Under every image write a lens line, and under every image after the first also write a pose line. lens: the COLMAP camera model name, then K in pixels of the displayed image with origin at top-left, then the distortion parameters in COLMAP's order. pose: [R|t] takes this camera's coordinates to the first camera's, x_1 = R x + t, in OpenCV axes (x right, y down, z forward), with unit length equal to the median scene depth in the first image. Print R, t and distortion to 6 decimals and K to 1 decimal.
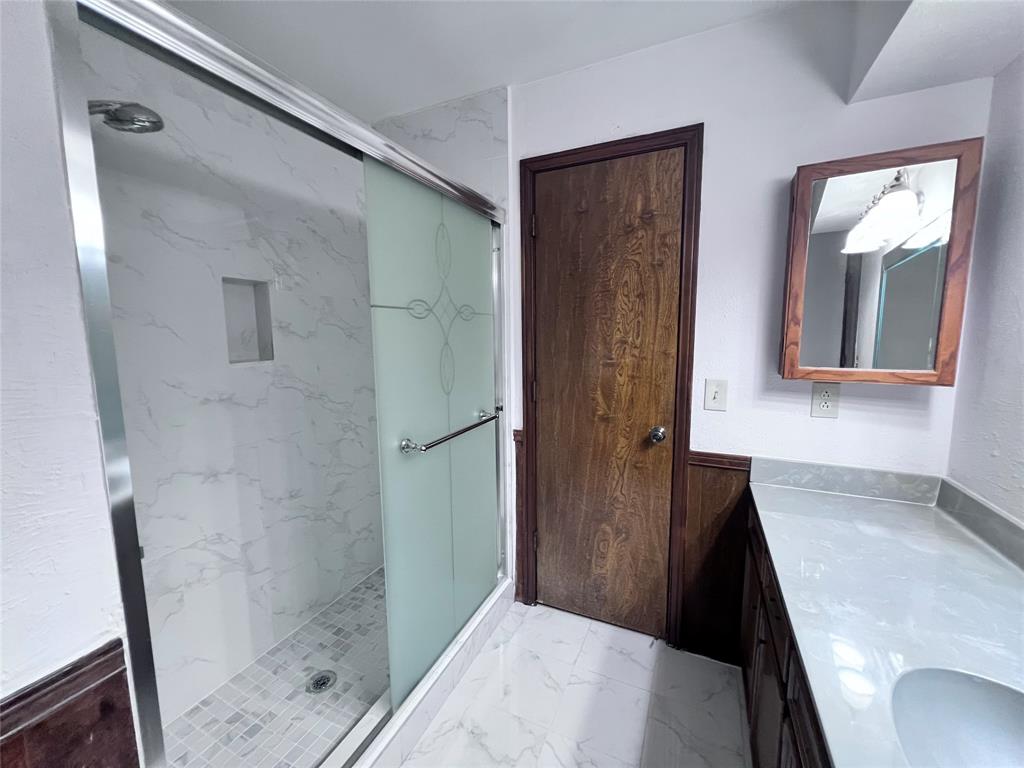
lens RADIAL K [[409.5, 0, 512.4], [0, 409.5, 382.4], [0, 0, 1]] dist [-0.000553, 0.000317]
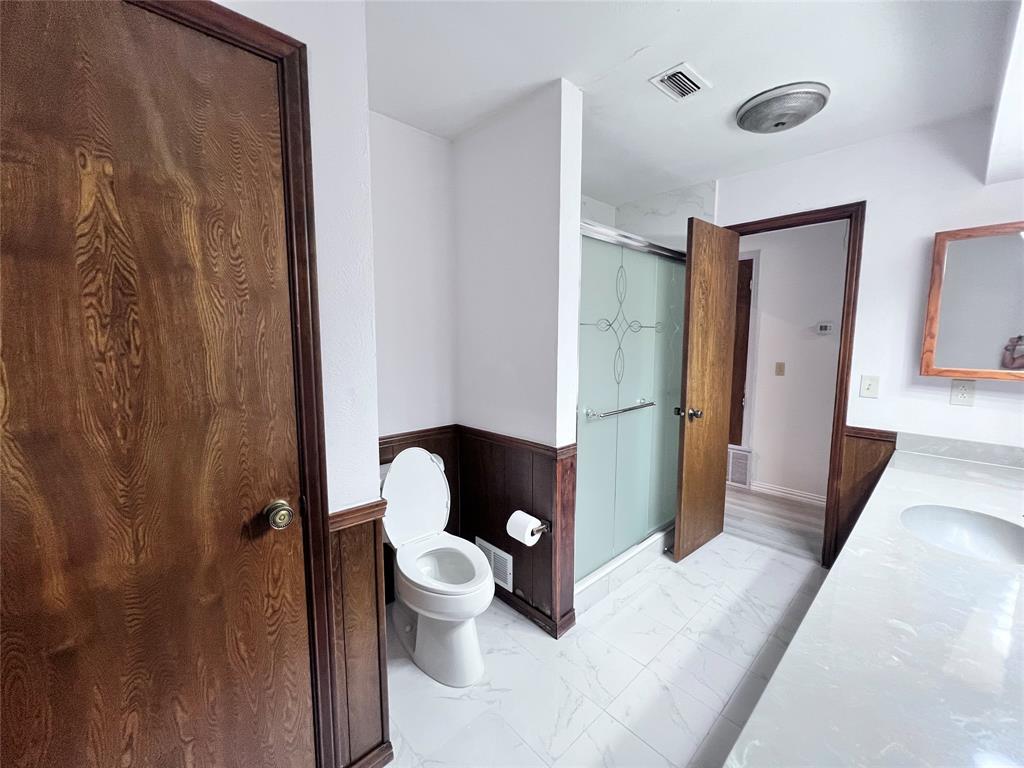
lens RADIAL K [[411.3, 0, 511.1], [0, 411.3, 384.6], [0, 0, 1]] dist [-0.003082, 0.000625]
pose [[0.925797, 0.052842, -0.374310, -0.131112], [-0.055484, 0.998453, 0.003722, 0.095373], [0.373927, 0.017323, 0.927296, -0.854427]]
